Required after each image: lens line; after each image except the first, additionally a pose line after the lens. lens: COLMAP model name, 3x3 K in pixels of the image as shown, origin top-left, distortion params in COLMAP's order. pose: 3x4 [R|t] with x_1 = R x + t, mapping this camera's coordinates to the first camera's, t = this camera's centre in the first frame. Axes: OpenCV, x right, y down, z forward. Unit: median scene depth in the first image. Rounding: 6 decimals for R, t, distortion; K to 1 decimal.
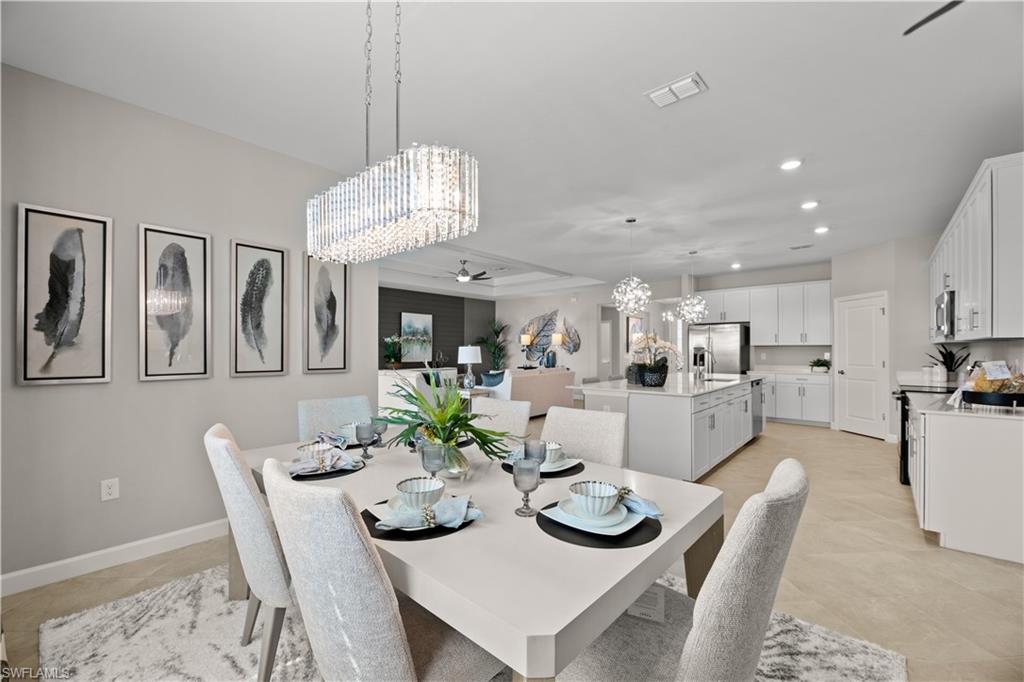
lens RADIAL K [[413.5, 0, 507.7], [0, 413.5, 347.6], [0, 0, 1]] dist [-0.001812, -0.002929]
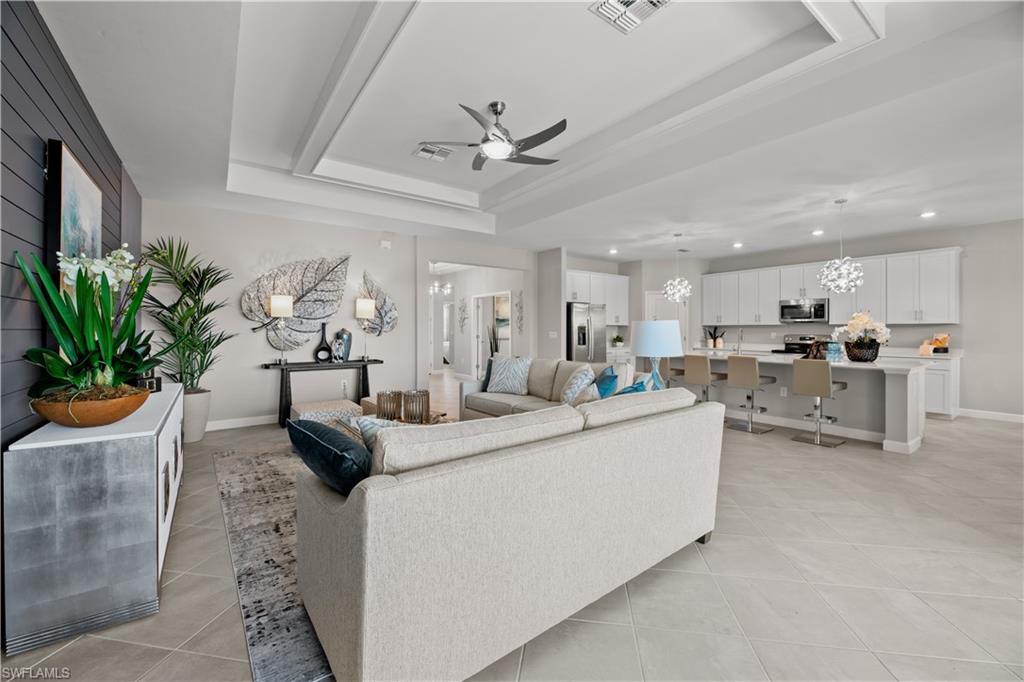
lens RADIAL K [[413.5, 0, 515.3], [0, 413.5, 330.4], [0, 0, 1]] dist [-0.001812, -0.002929]
pose [[0.211604, -0.000314, 0.977355, -0.801265], [-0.006992, 0.999974, 0.001835, 0.013563], [-0.977331, -0.007222, 0.211596, 1.449654]]
